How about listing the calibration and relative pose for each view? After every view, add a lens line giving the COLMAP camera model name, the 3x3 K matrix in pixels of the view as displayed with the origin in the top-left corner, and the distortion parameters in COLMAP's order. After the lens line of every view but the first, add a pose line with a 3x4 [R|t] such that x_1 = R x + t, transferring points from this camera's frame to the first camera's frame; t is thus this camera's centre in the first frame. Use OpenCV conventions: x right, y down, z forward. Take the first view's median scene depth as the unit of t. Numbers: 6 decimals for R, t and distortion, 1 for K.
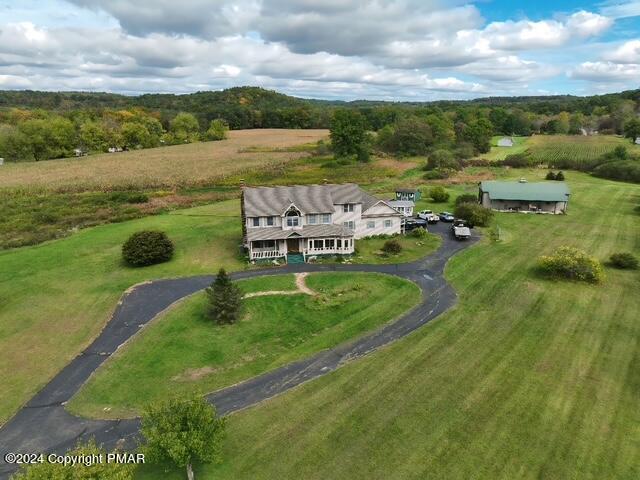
lens RADIAL K [[447.2, 0, 320.8], [0, 447.2, 239.1], [0, 0, 1]] dist [0.003085, 0.011297]
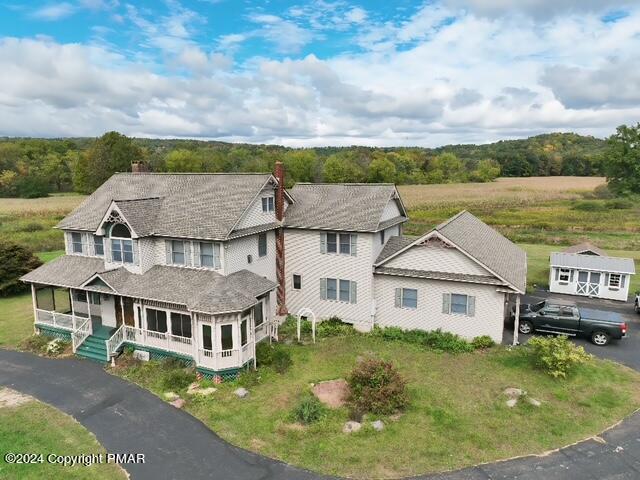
lens RADIAL K [[447.2, 0, 321.2], [0, 447.2, 240.0], [0, 0, 1]] dist [0.003085, 0.011297]
pose [[0.793900, 0.095714, -0.600468, 0.272338], [-0.162867, 0.984922, -0.058337, -0.047242], [0.585831, 0.144110, 0.797518, 0.685435]]
